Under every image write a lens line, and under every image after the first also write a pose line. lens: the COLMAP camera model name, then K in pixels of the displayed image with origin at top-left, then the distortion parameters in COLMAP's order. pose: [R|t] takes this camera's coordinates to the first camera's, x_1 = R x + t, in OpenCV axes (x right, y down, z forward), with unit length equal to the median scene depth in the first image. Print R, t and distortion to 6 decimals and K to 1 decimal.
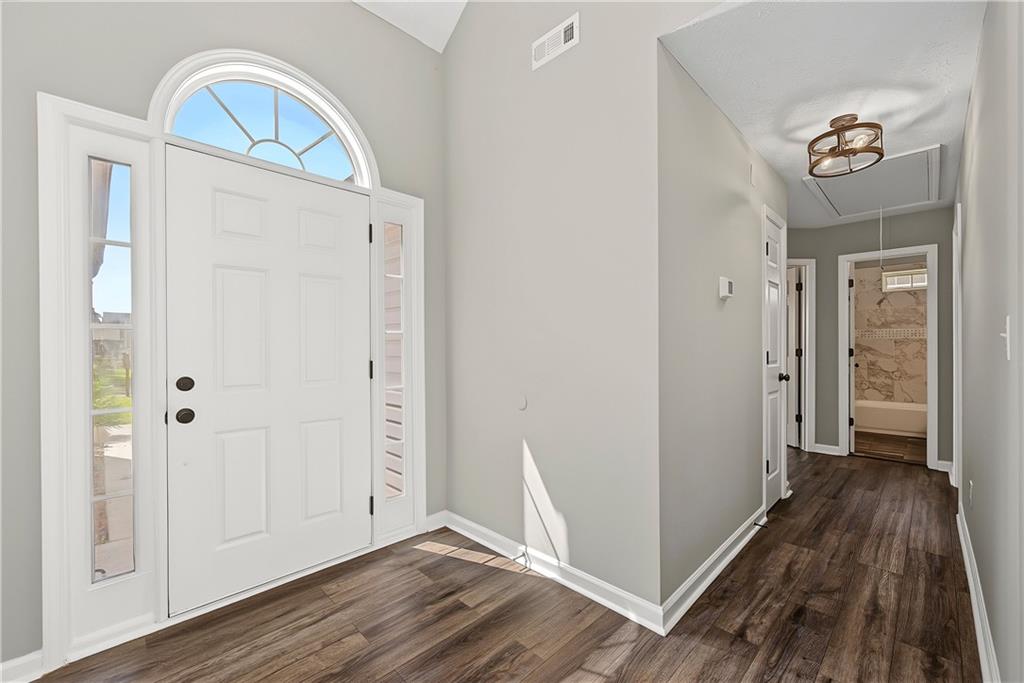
lens RADIAL K [[415.9, 0, 507.3], [0, 415.9, 342.7], [0, 0, 1]] dist [-0.000498, -0.000512]
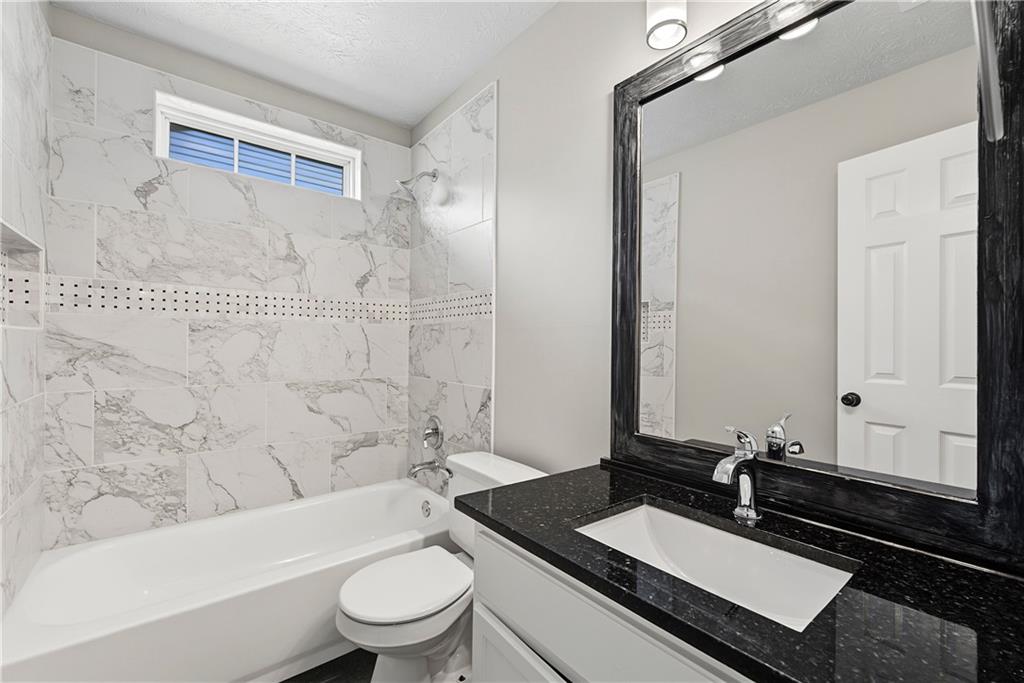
lens RADIAL K [[415.9, 0, 508.1], [0, 415.9, 341.8], [0, 0, 1]] dist [-0.000498, -0.000512]
pose [[0.100515, 0.012427, 0.994858, 0.639740], [-0.005872, 0.999912, -0.011897, 0.010264], [-0.994918, -0.004646, 0.100579, 0.723640]]
